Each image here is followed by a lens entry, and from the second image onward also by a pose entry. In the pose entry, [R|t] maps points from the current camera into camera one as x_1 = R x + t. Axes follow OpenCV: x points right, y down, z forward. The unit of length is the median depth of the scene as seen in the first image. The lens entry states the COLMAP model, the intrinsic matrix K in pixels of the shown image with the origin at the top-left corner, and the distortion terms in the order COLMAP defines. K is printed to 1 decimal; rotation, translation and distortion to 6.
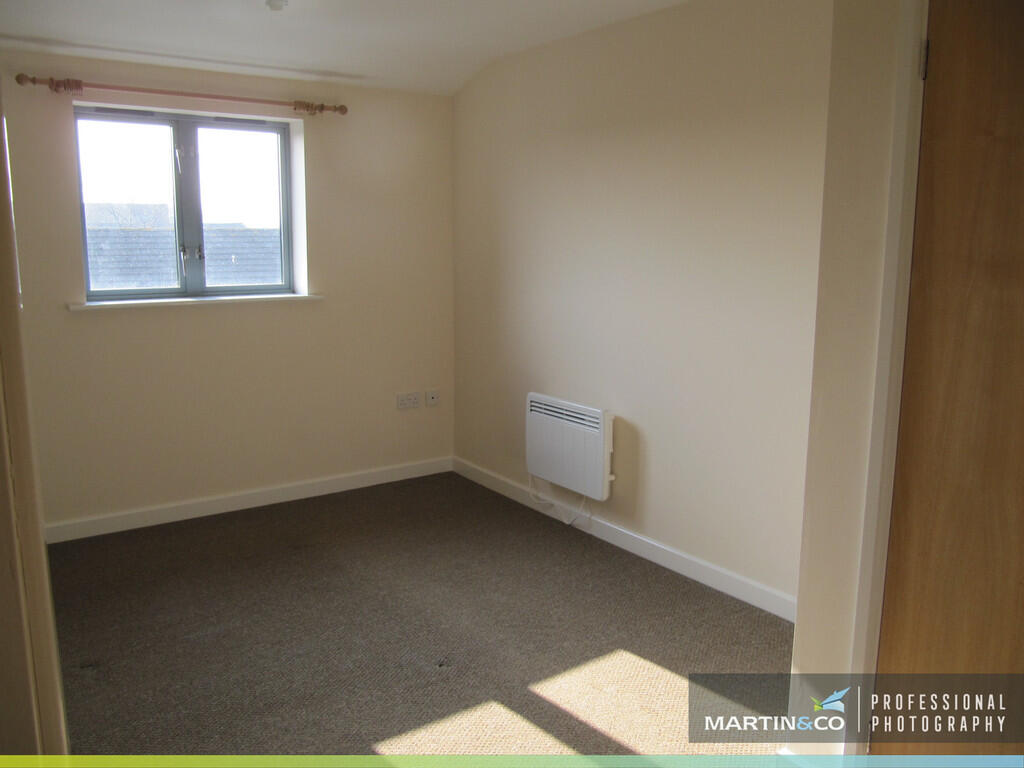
lens RADIAL K [[849.0, 0, 515.0], [0, 849.0, 375.5], [0, 0, 1]] dist [-0.038464, 0.018608]
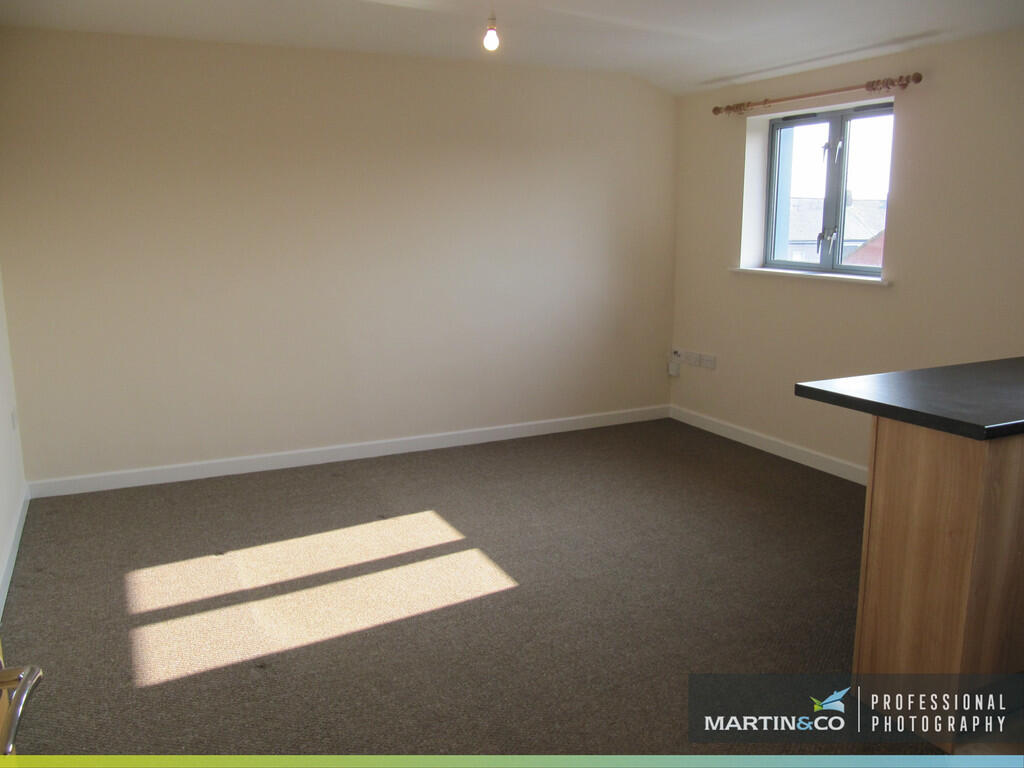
lens RADIAL K [[849.0, 0, 515.7], [0, 849.0, 386.5], [0, 0, 1]] dist [-0.038464, 0.018608]
pose [[-0.201152, 0.184155, -0.962094, 0.872807], [-0.154781, 0.963855, 0.216854, -0.128619], [0.967254, 0.192535, -0.165377, 0.851632]]
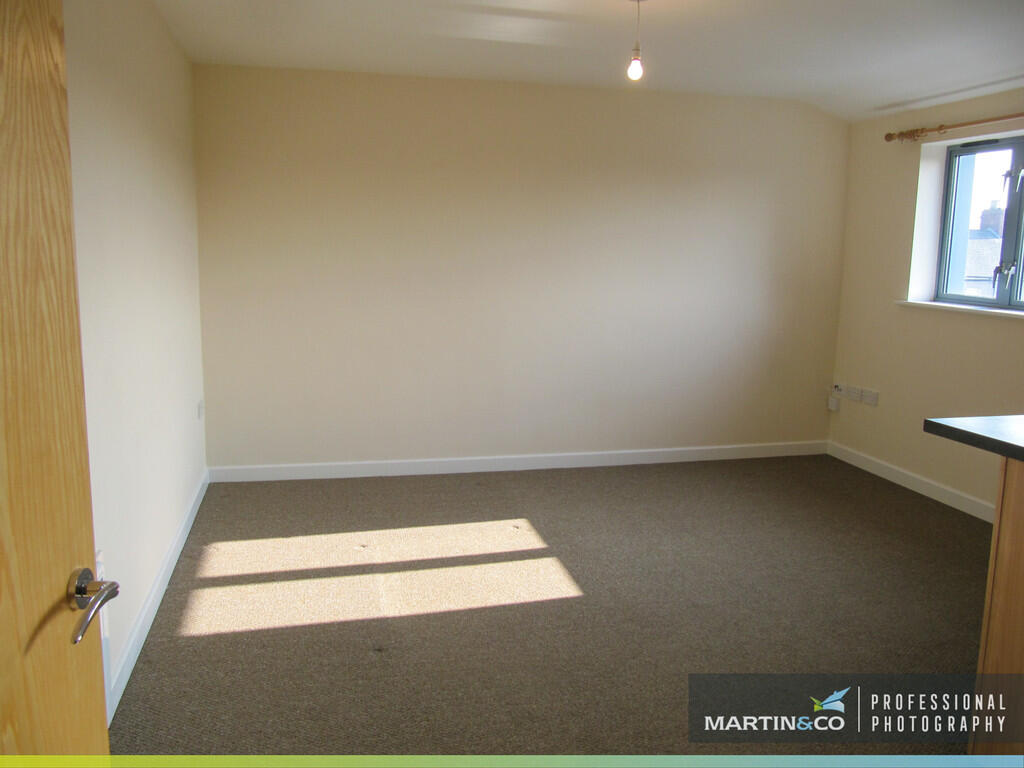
lens RADIAL K [[849.0, 0, 512.2], [0, 849.0, 384.2], [0, 0, 1]] dist [-0.038464, 0.018608]
pose [[-0.409300, 0.135720, -0.902249, 0.883604], [-0.166139, 0.961256, 0.219964, -0.133518], [0.897146, 0.239930, -0.370894, 0.902548]]
